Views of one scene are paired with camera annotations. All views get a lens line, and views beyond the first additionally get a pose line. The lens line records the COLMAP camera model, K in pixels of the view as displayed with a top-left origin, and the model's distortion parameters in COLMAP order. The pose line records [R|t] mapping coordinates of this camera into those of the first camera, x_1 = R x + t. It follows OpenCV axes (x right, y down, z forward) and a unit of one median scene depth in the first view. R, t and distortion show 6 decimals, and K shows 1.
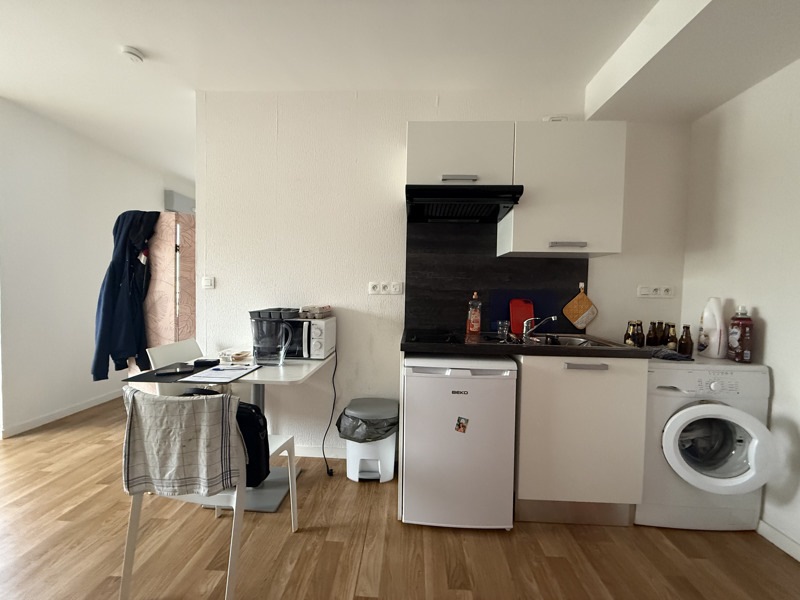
lens RADIAL K [[317.5, 0, 401.2], [0, 317.5, 301.2], [0, 0, 1]] dist [-0.003999, -0.000226]
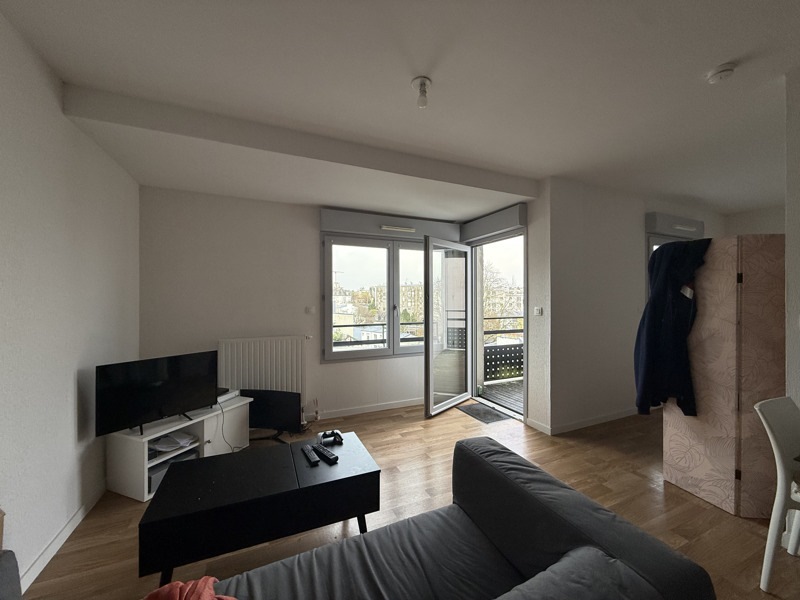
lens RADIAL K [[317.5, 0, 401.8], [0, 317.5, 301.1], [0, 0, 1]] dist [-0.003999, -0.000226]
pose [[0.435261, -0.025462, -0.899944, -0.348433], [-0.015731, 0.999232, -0.035880, -0.062668], [0.900167, 0.029774, 0.434526, -0.147916]]
